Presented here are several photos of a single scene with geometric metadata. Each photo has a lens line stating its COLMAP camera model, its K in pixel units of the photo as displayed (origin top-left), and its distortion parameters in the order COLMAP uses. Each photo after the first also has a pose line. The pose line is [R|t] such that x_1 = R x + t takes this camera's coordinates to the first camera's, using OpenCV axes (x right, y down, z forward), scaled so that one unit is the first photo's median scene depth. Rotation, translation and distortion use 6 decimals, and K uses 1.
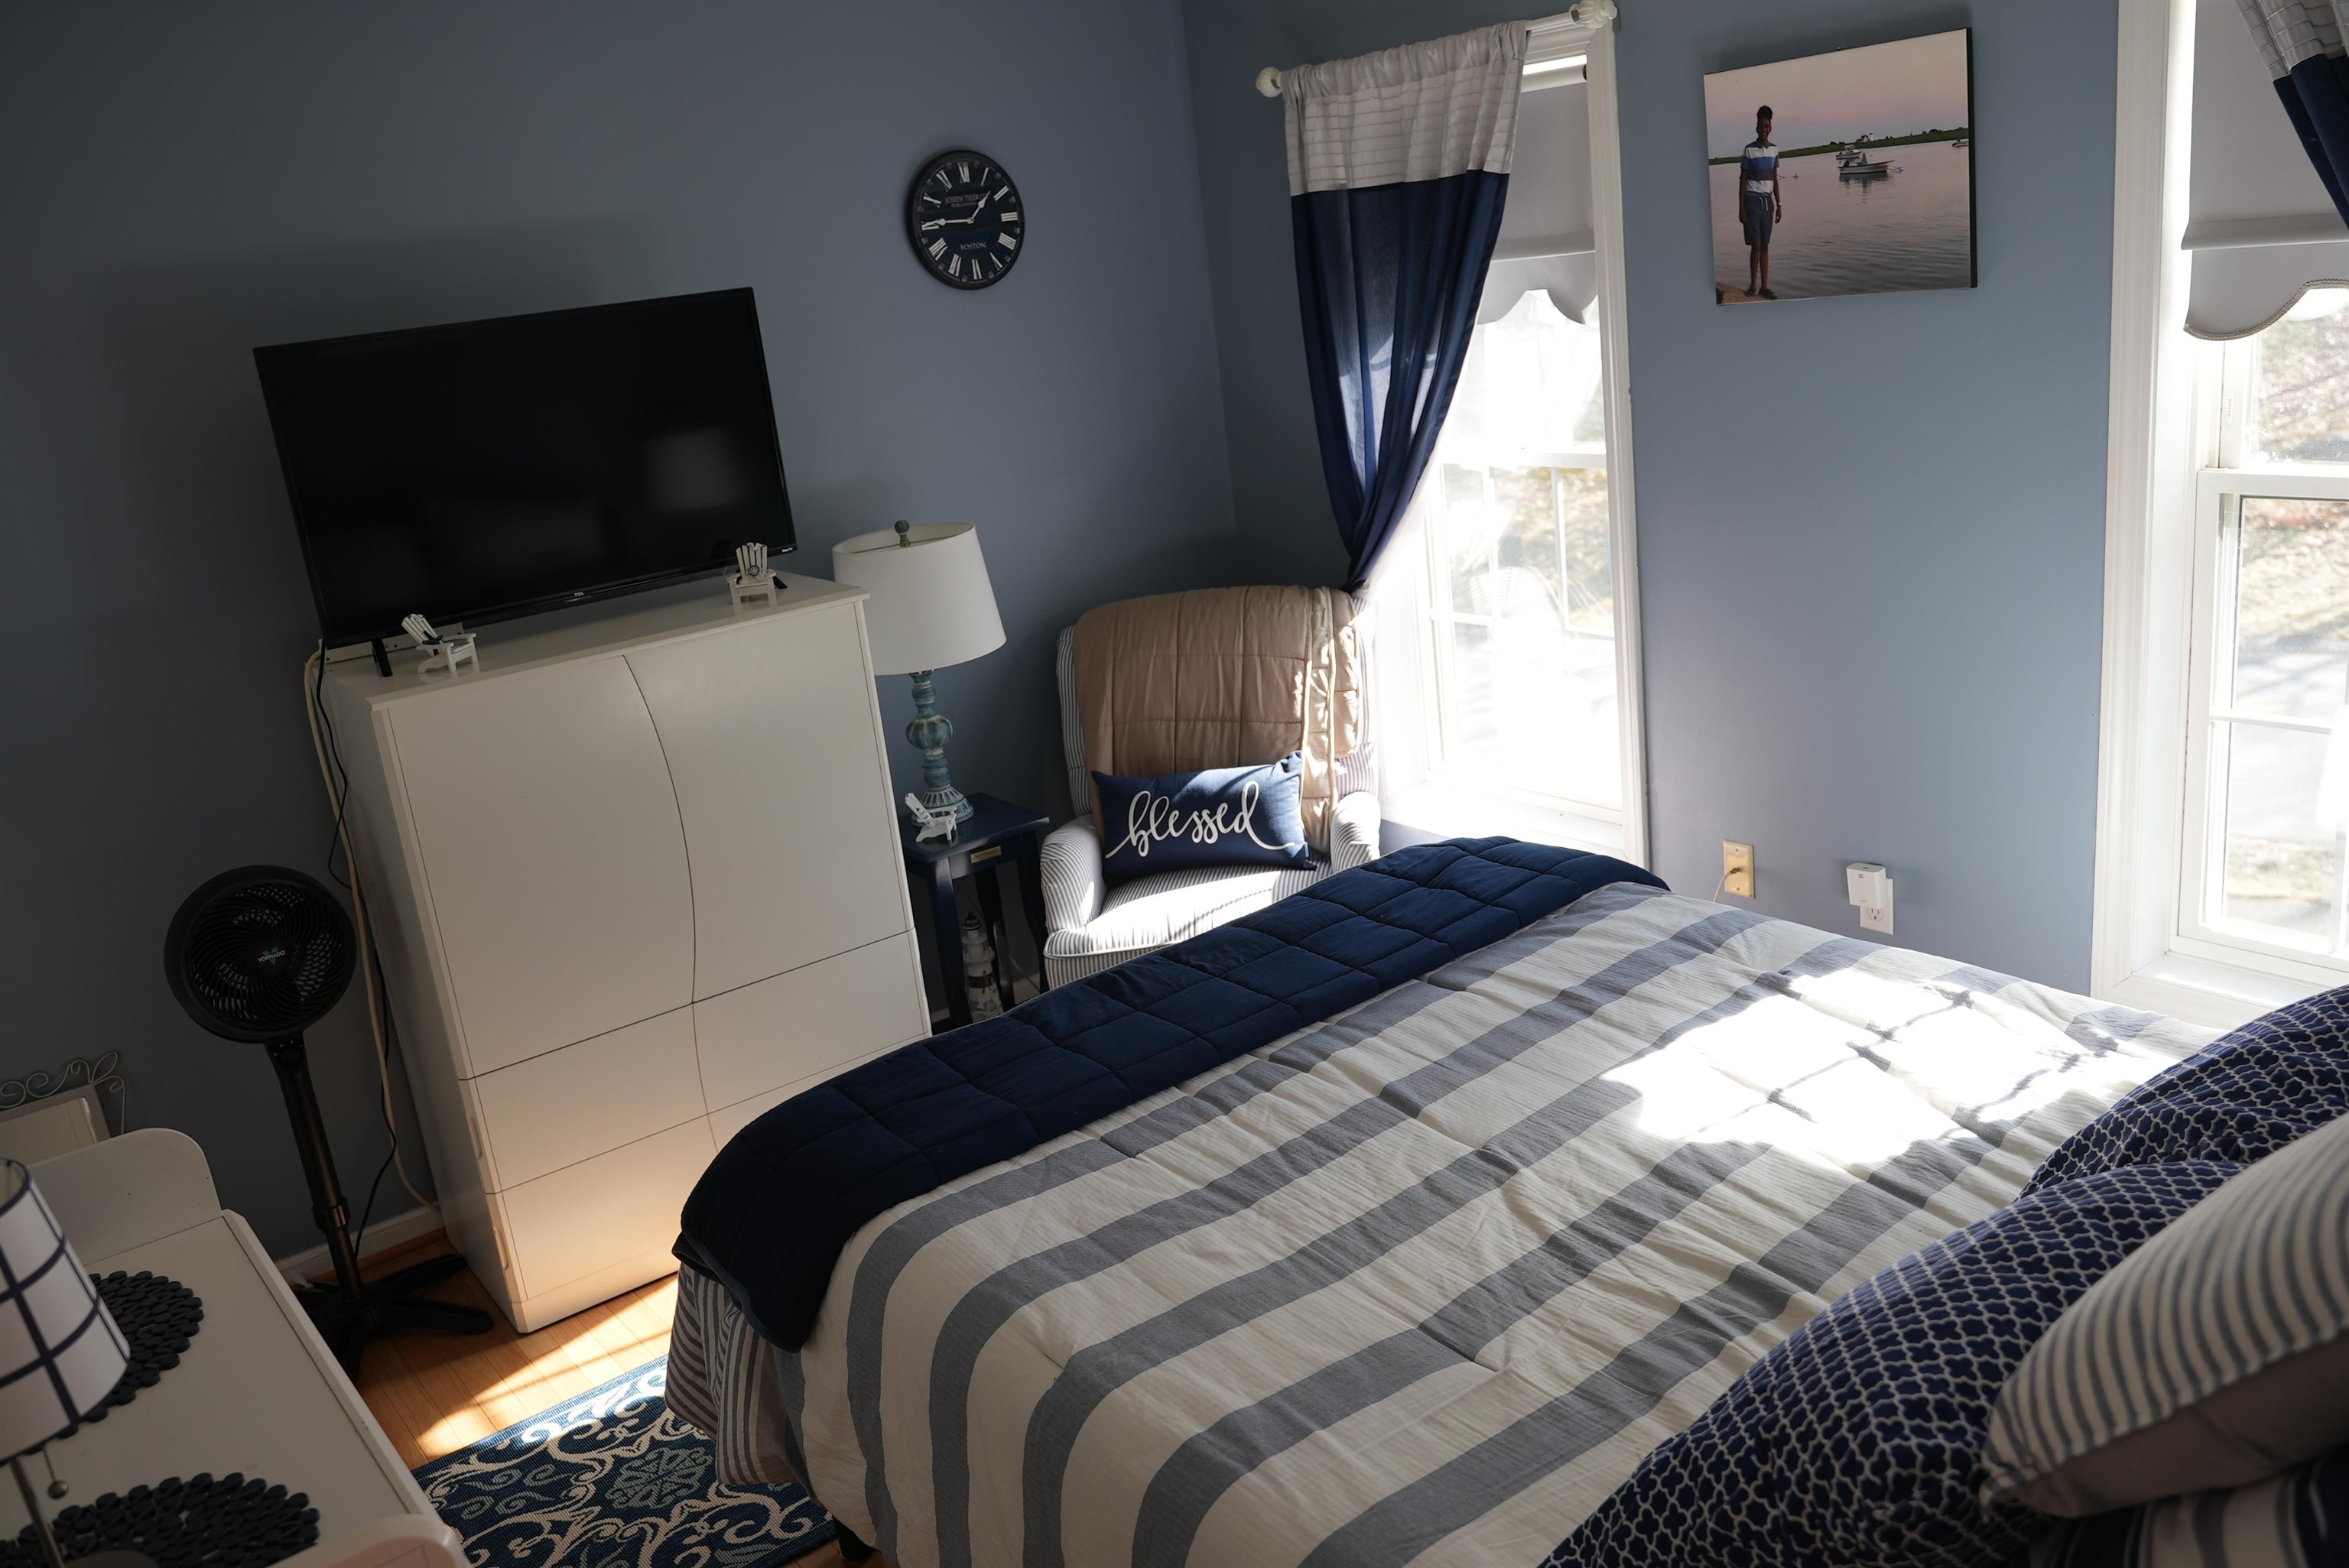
lens RADIAL K [[1890.1, 0, 1174.5], [0, 1890.1, 784.0], [0, 0, 1]] dist [-0.004632, 0.005052]
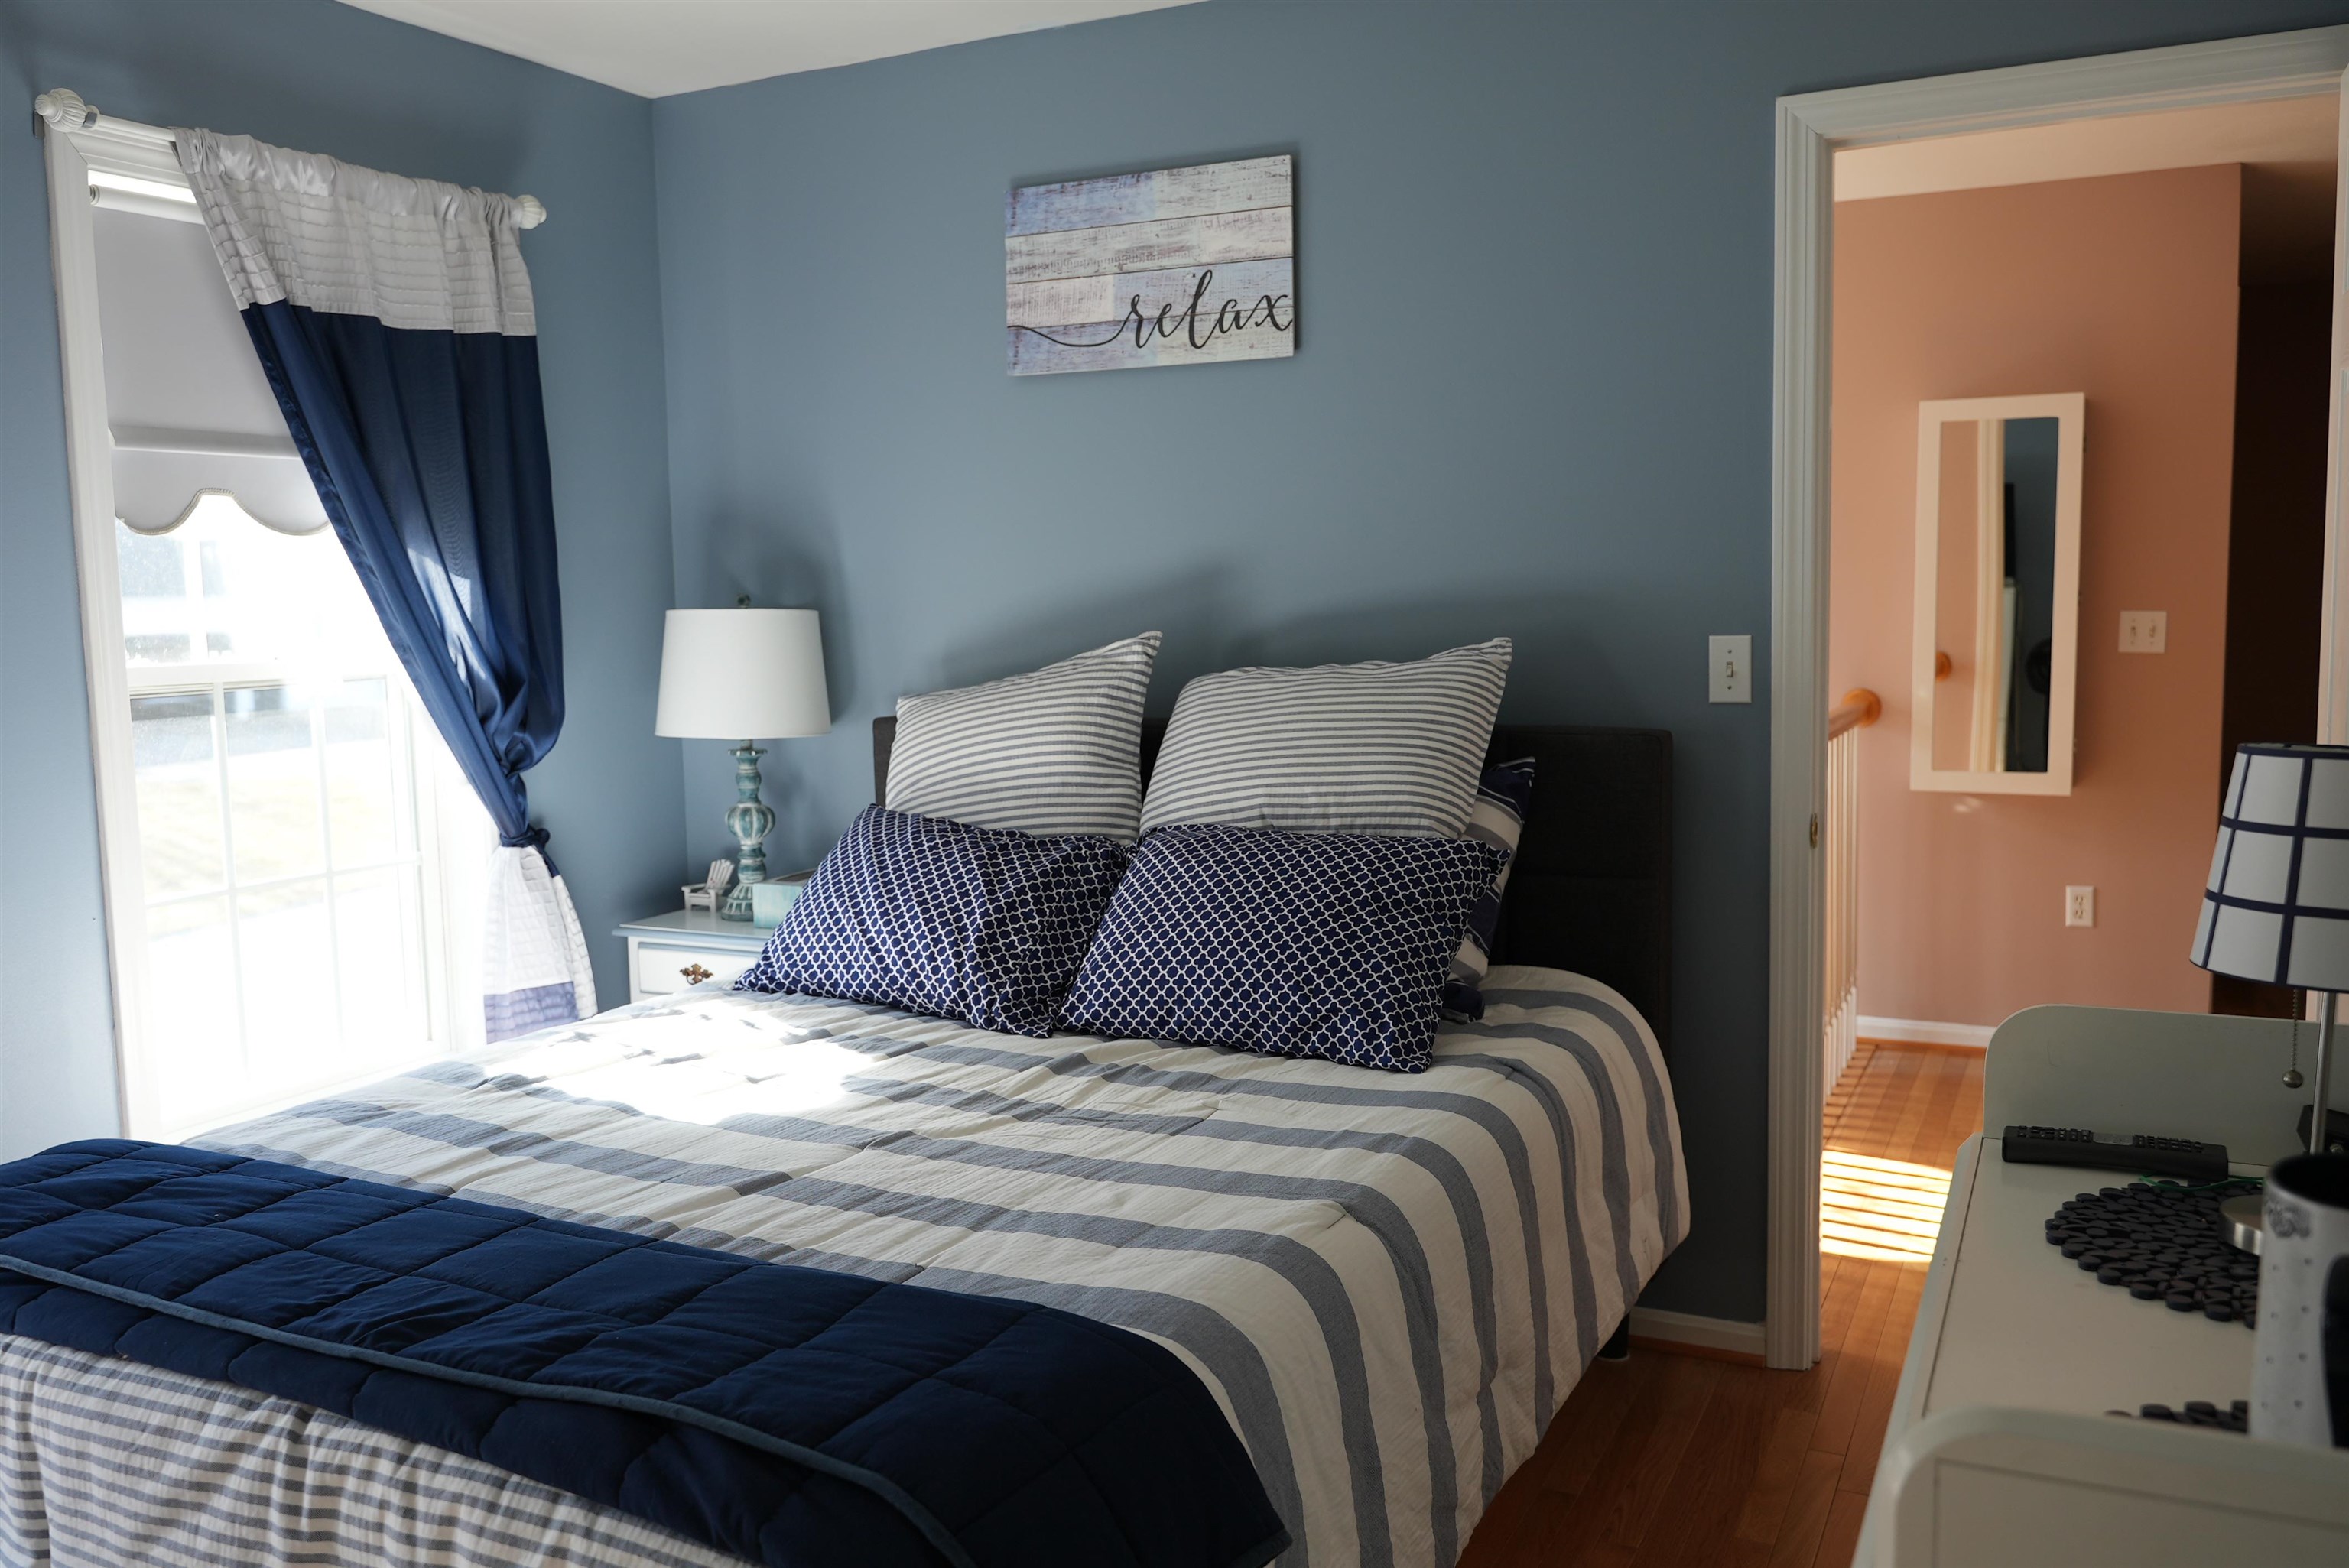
lens RADIAL K [[1890.1, 0, 1174.5], [0, 1890.1, 784.0], [0, 0, 1]] dist [-0.004632, 0.005052]
pose [[-0.443121, 0.034129, 0.895812, -0.464191], [0.322452, 0.938462, 0.123749, -0.032355], [-0.836462, 0.343692, -0.426857, 0.705933]]
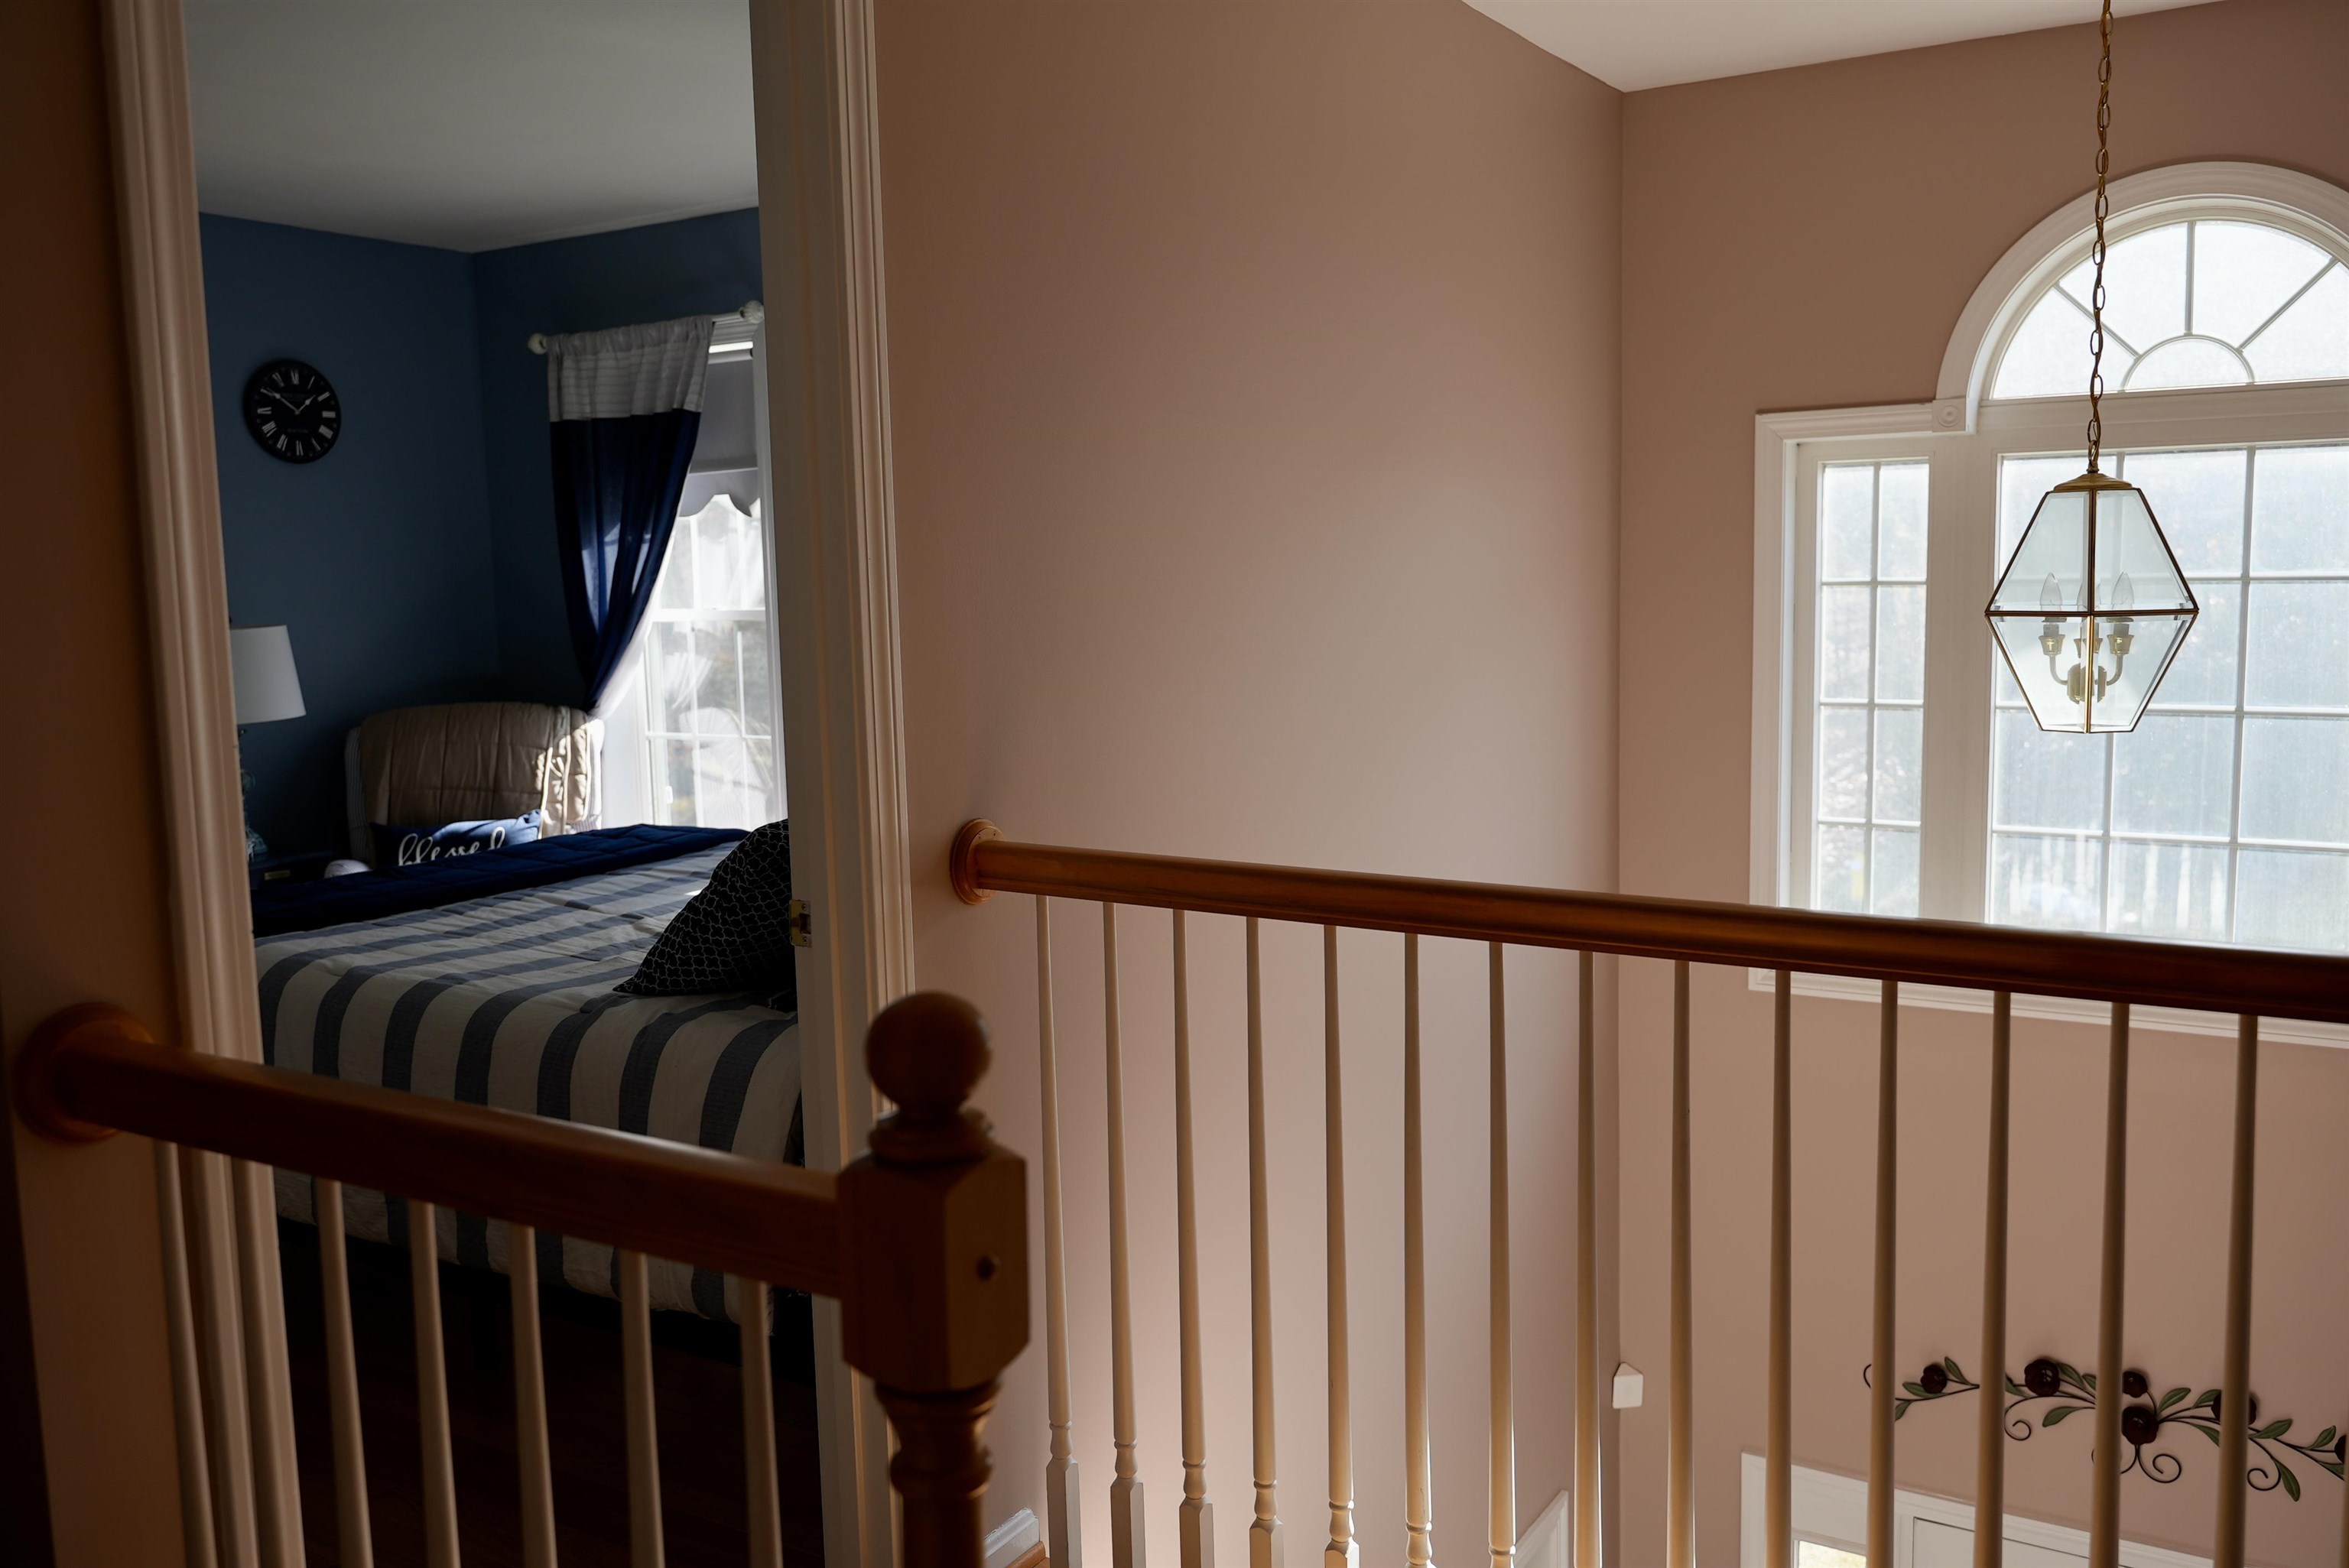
lens RADIAL K [[1890.1, 0, 1174.5], [0, 1890.1, 784.0], [0, 0, 1]] dist [-0.004632, 0.005052]
pose [[0.934837, 0.050693, 0.351440, 0.015881], [0.020828, 0.980224, -0.196792, 0.239188], [-0.354466, 0.191288, 0.915294, -0.396866]]
